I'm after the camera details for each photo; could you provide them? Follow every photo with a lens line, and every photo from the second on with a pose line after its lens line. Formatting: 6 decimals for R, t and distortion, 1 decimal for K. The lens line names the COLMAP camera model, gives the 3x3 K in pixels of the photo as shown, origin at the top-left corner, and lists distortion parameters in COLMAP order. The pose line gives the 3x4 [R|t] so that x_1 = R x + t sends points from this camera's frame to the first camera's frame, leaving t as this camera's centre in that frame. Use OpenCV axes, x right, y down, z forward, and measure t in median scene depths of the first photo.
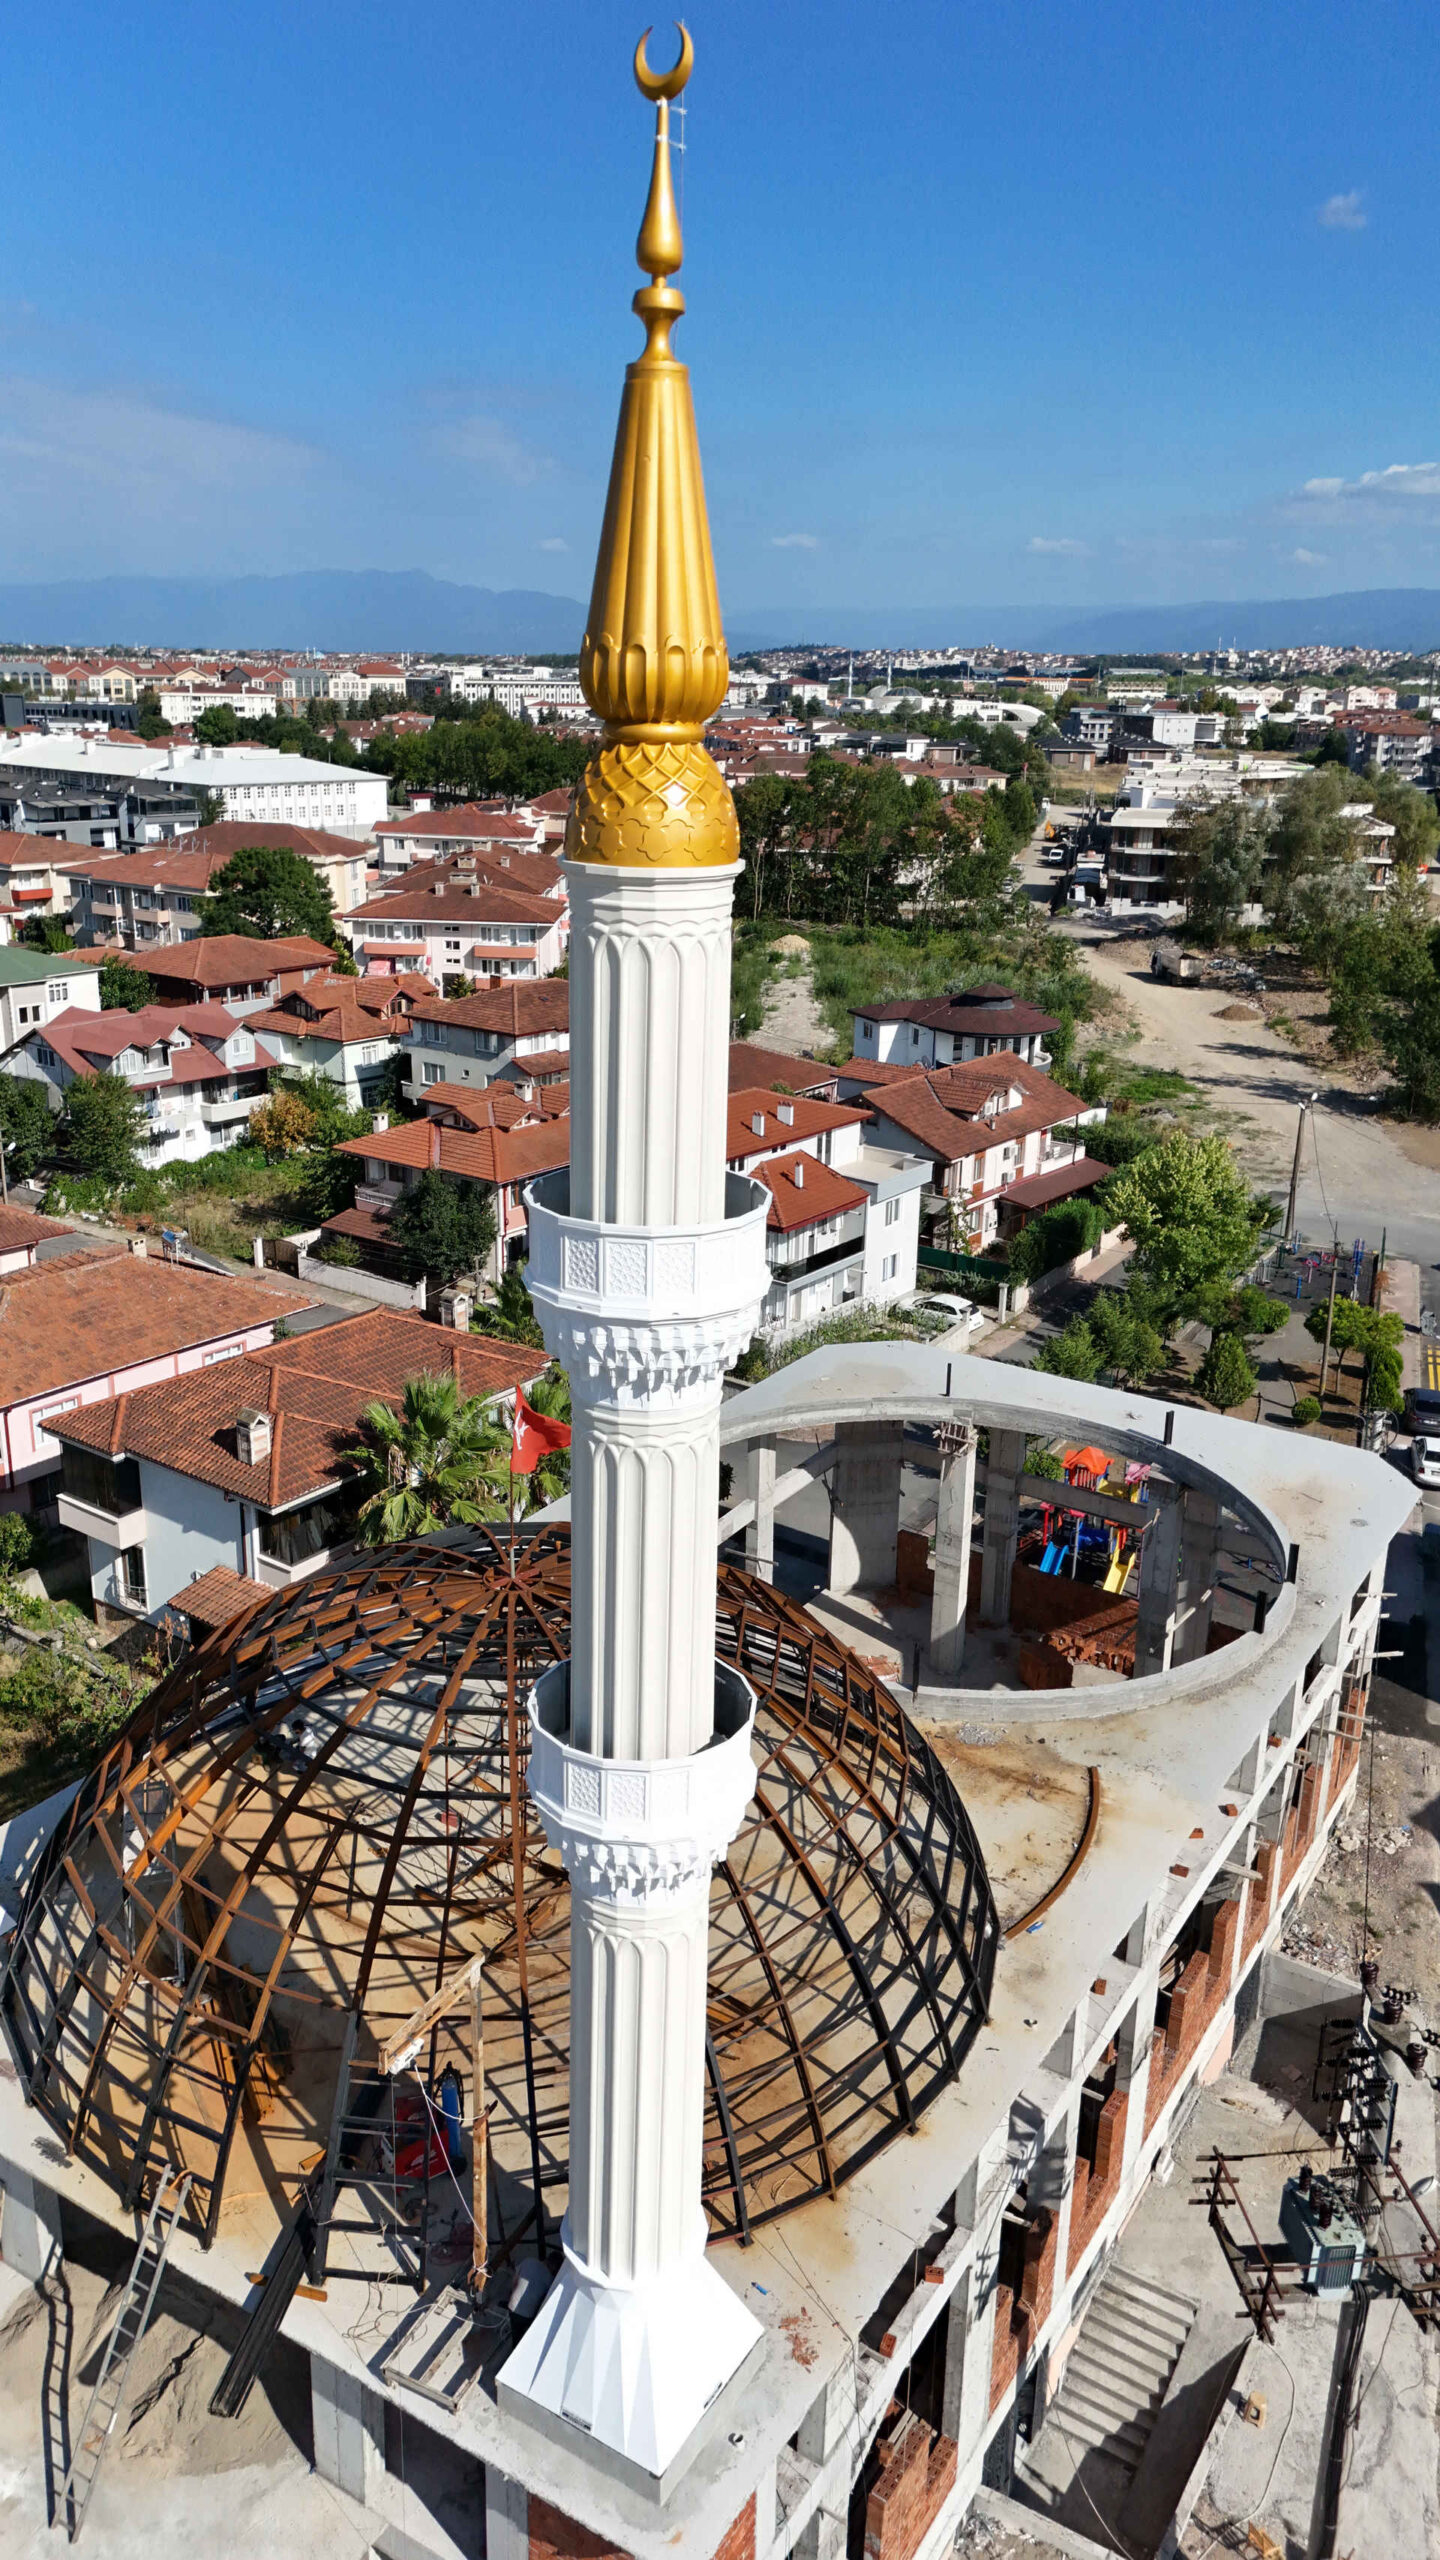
lens RADIAL K [[1884.9, 0, 718.4], [0, 1884.9, 1271.5], [0, 0, 1]] dist [0.107451, -0.176102]
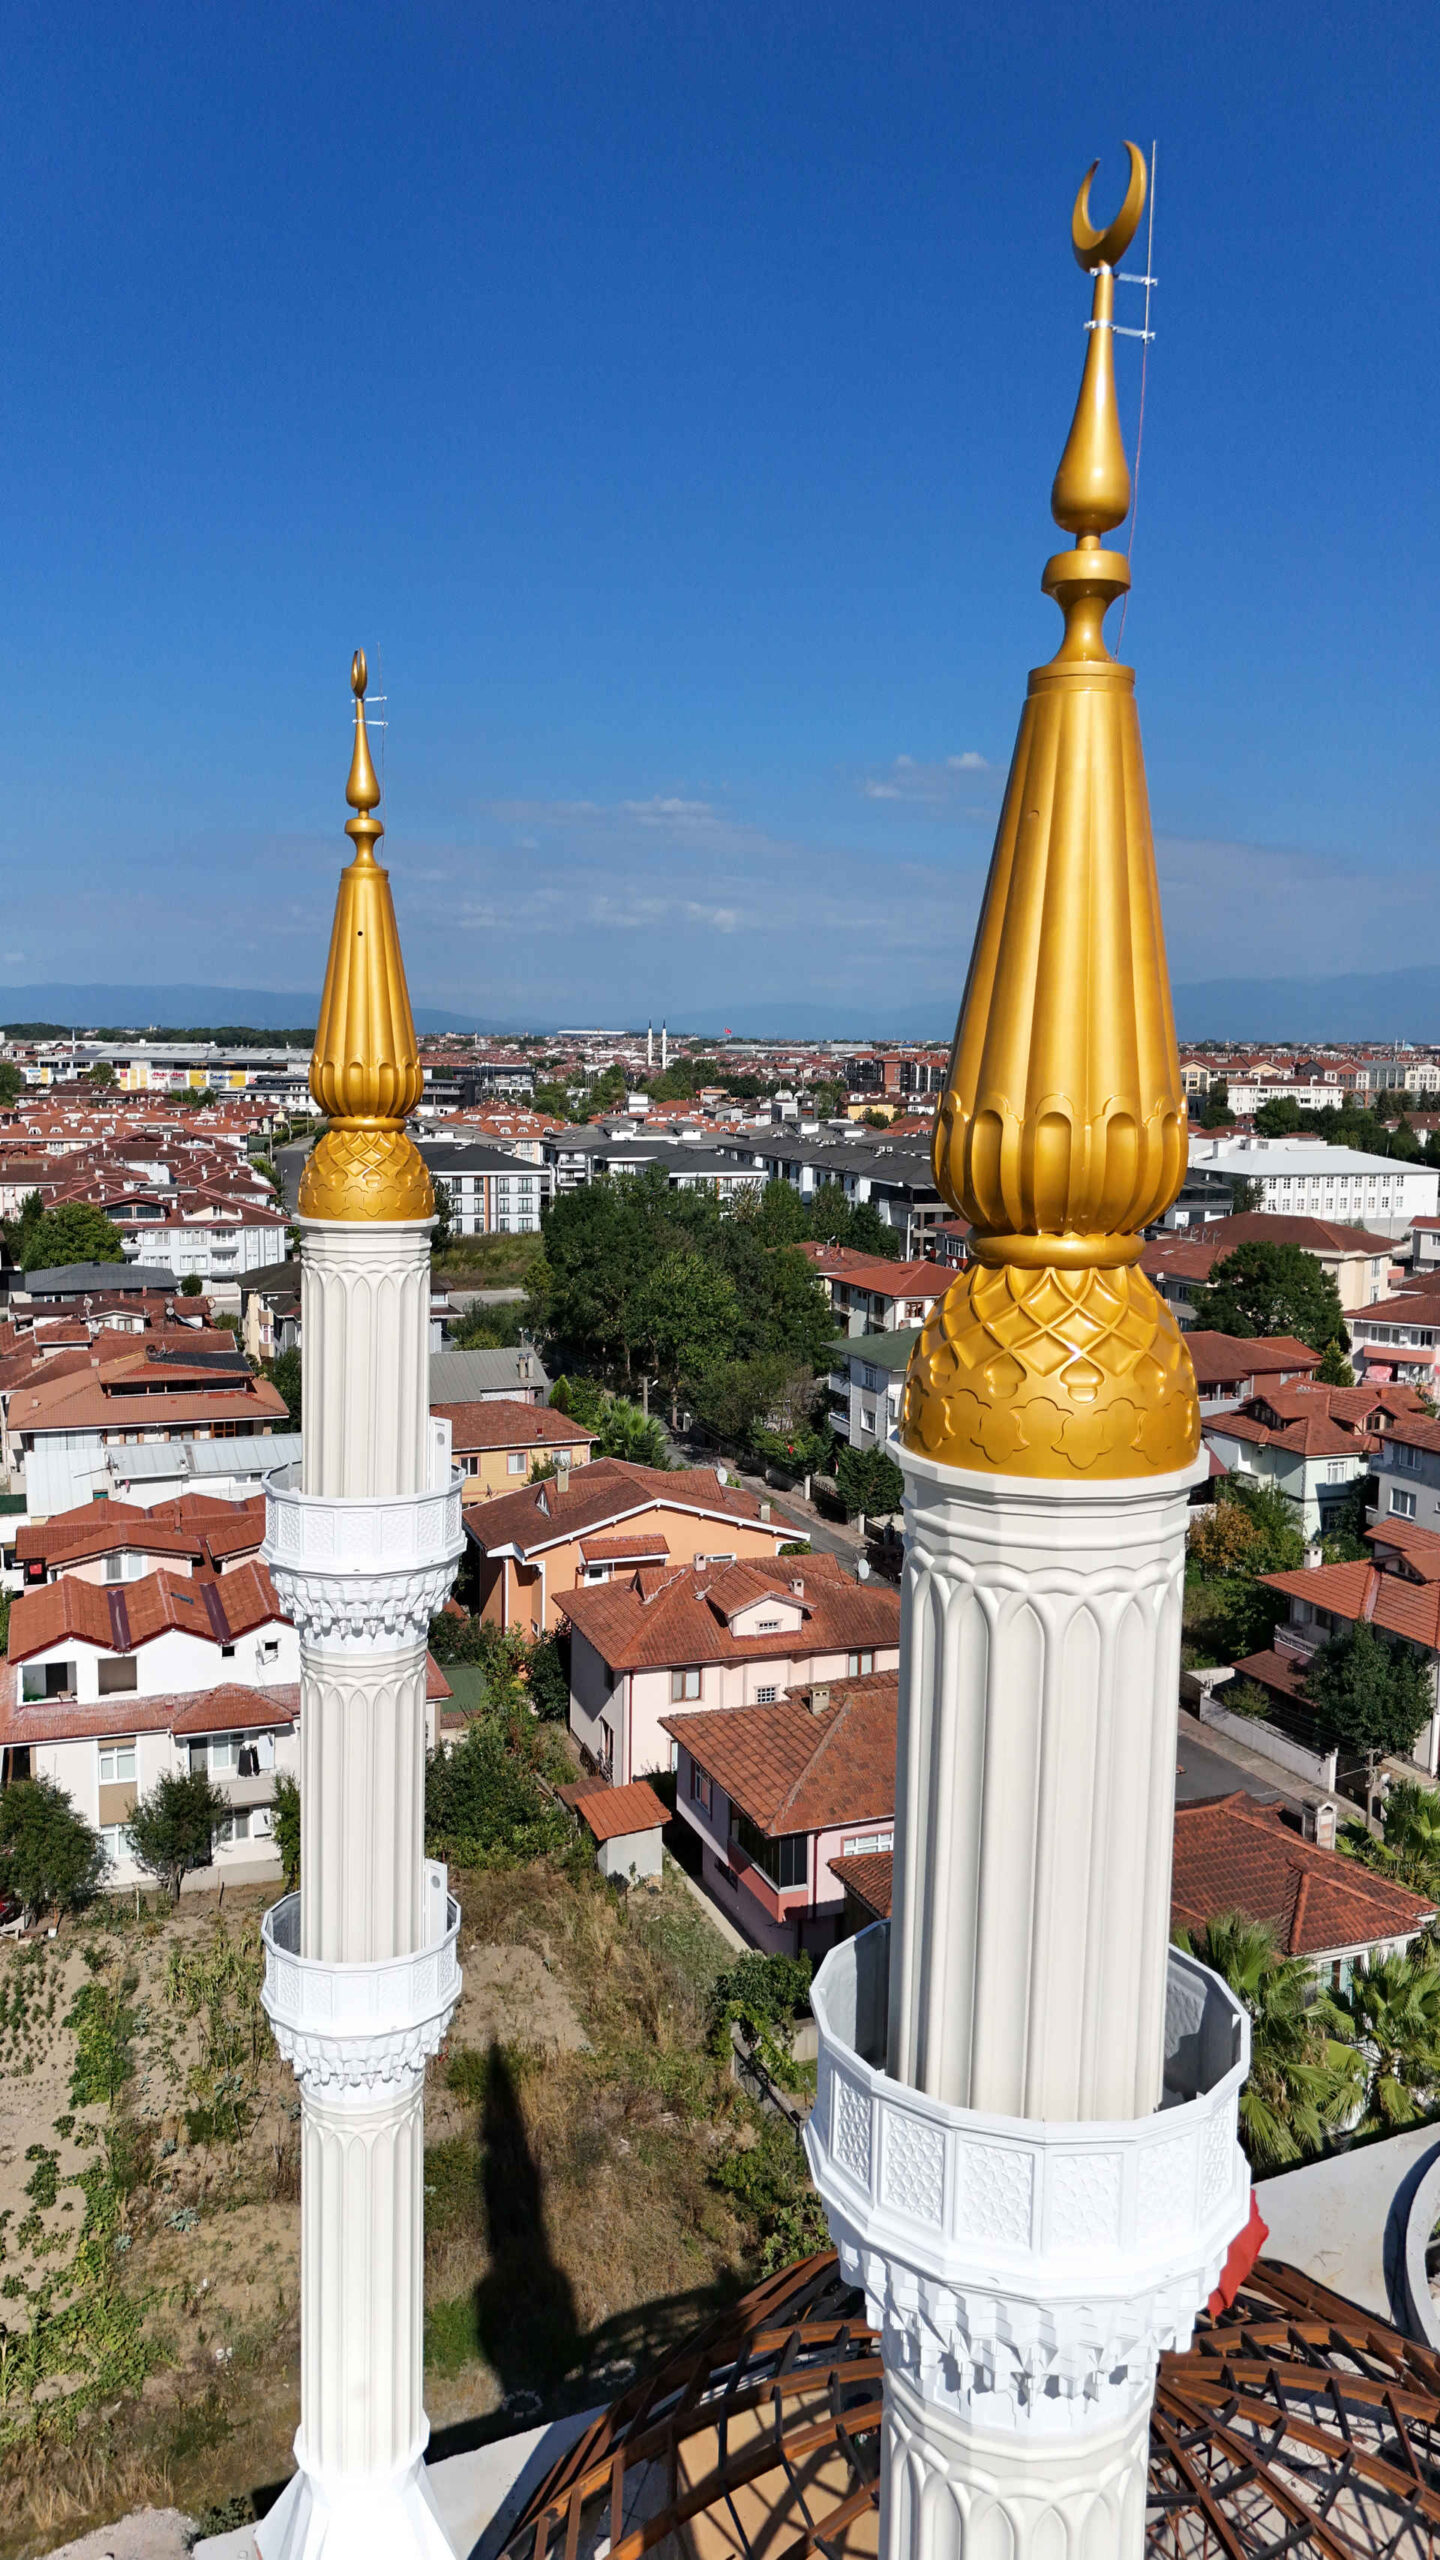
lens RADIAL K [[1884.9, 0, 718.4], [0, 1884.9, 1271.5], [0, 0, 1]] dist [0.107451, -0.176102]
pose [[0.855944, 0.056742, -0.513946, 0.026034], [-0.155611, 0.976149, -0.151389, -0.024190], [0.493098, 0.209556, 0.844358, 0.063951]]
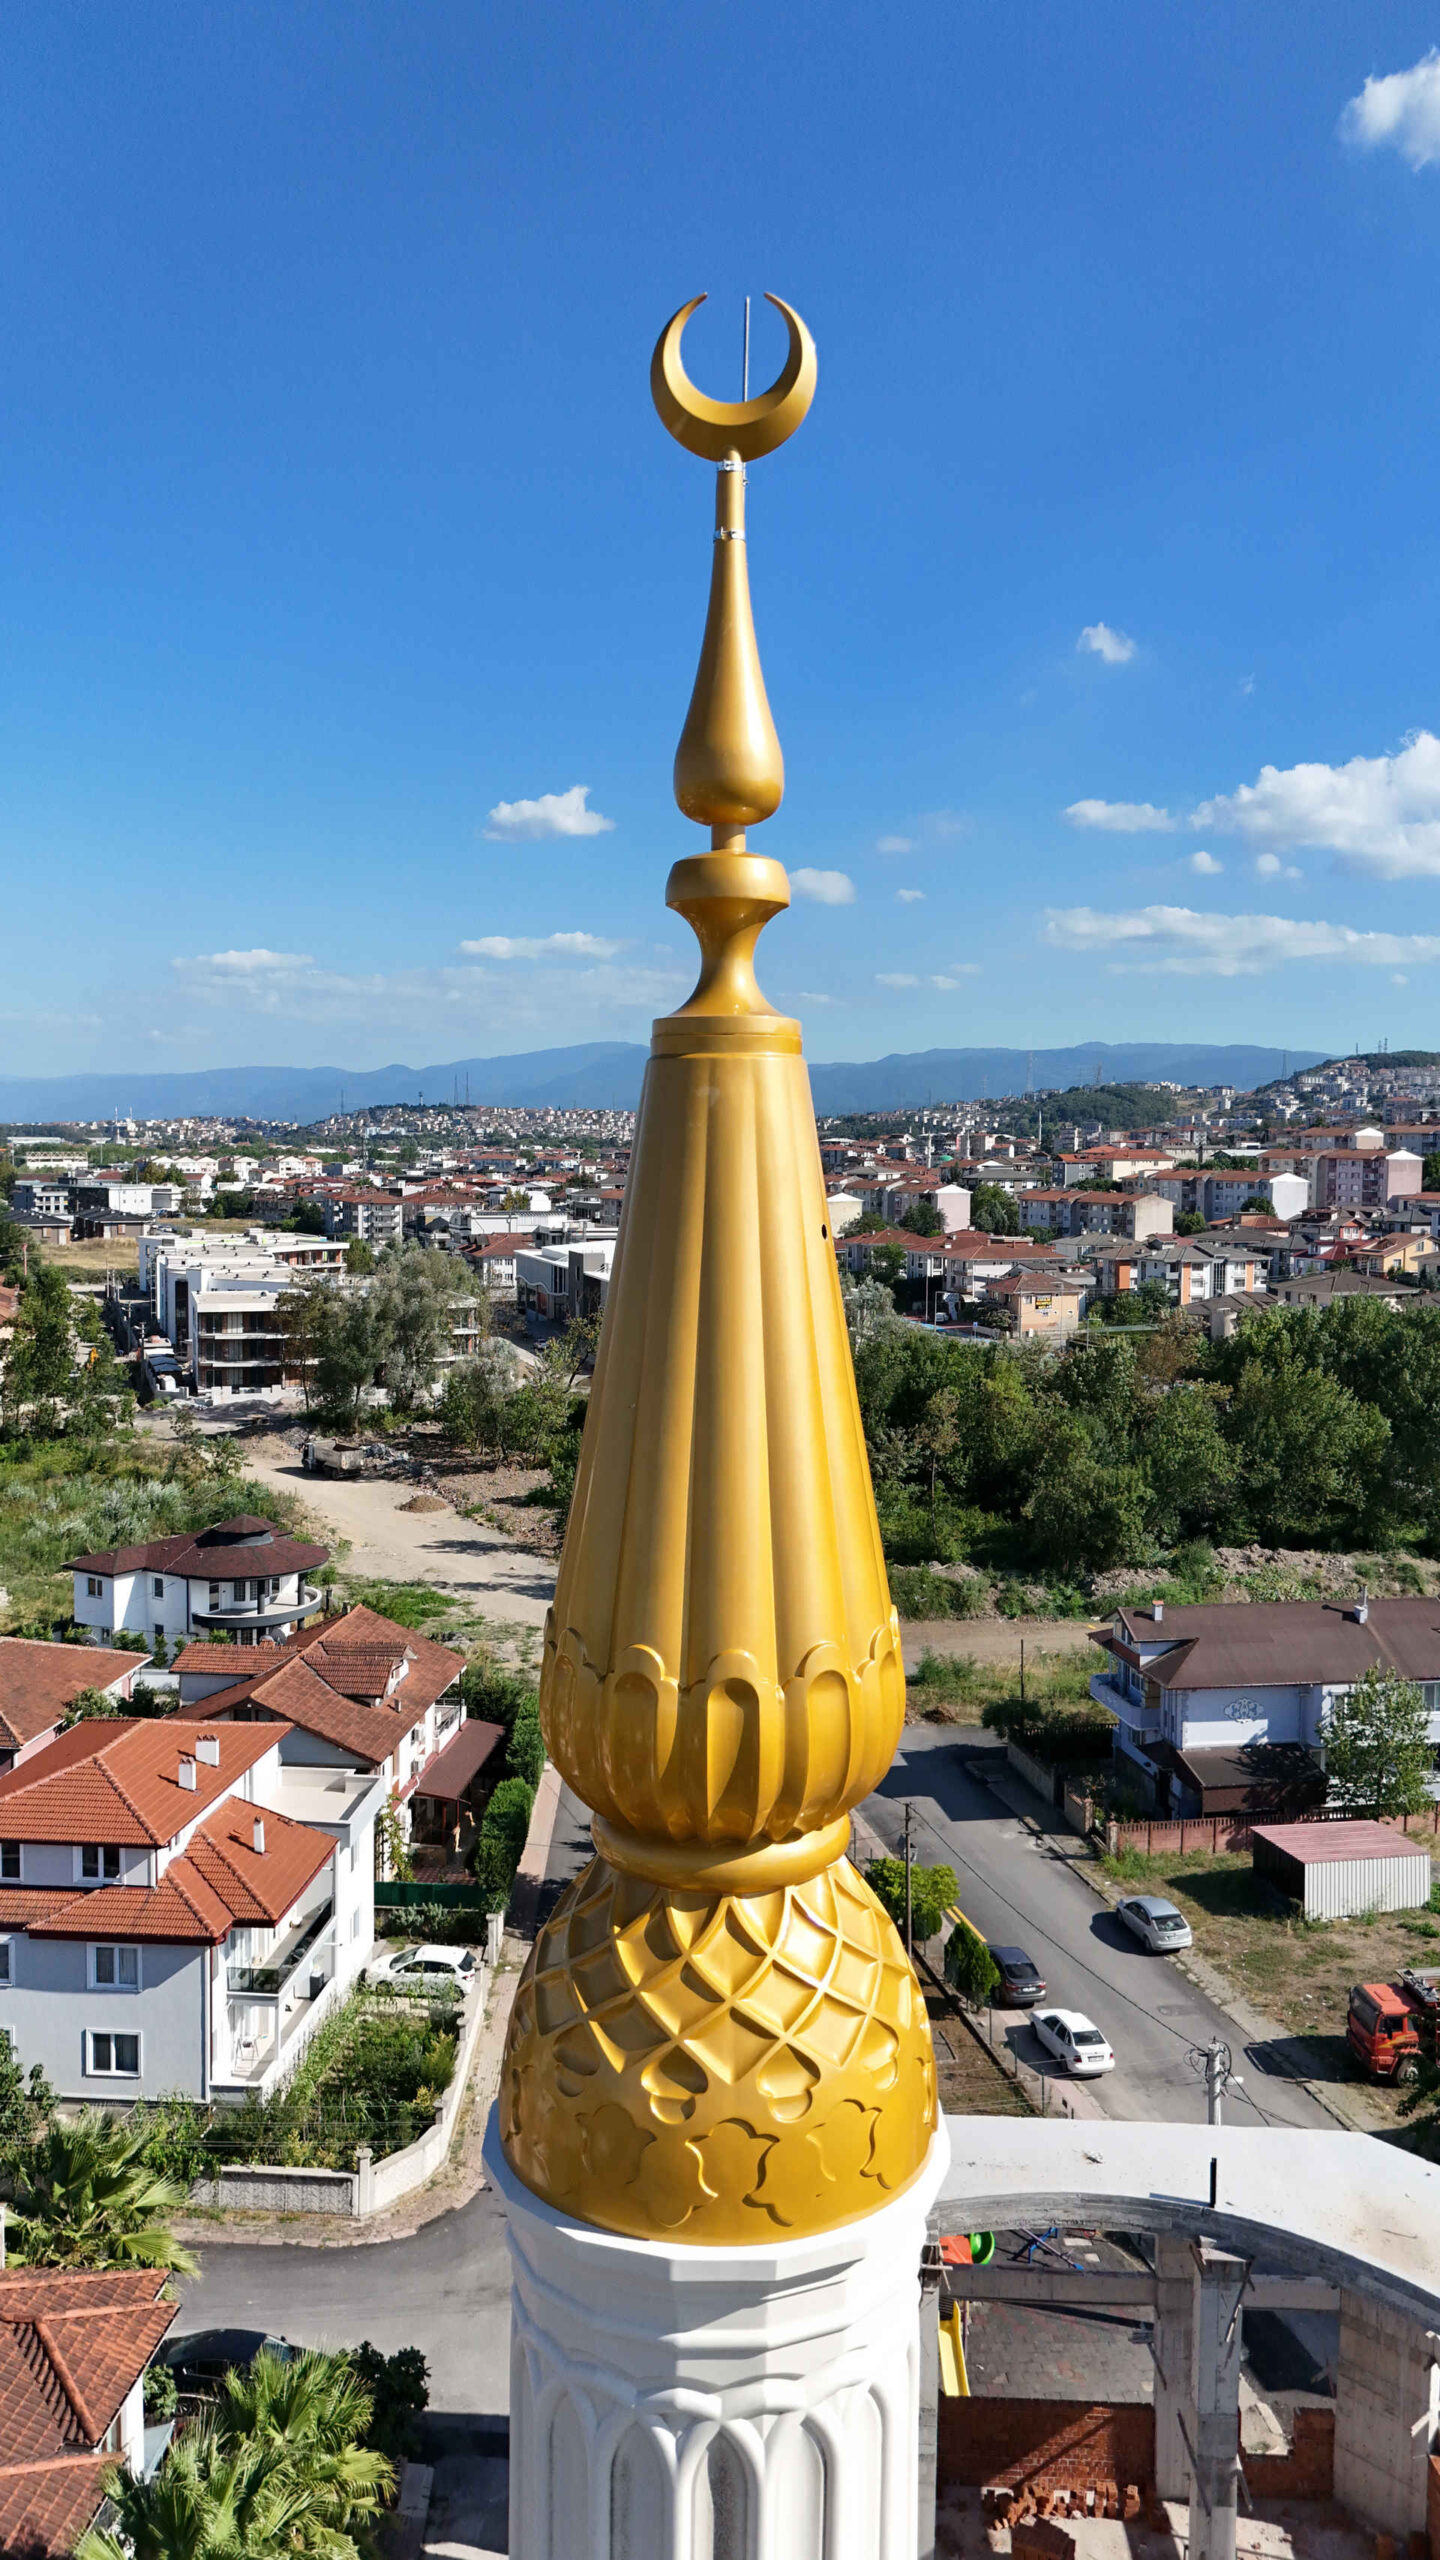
lens RADIAL K [[1883.3, 0, 720.0], [0, 1883.3, 1280.0], [0, 0, 1]] dist [0.117353, -0.212111]
pose [[0.849231, -0.048717, 0.525770, -0.131494], [0.167286, 0.969265, -0.180392, -0.067750], [-0.500822, 0.241149, 0.831279, 0.150942]]
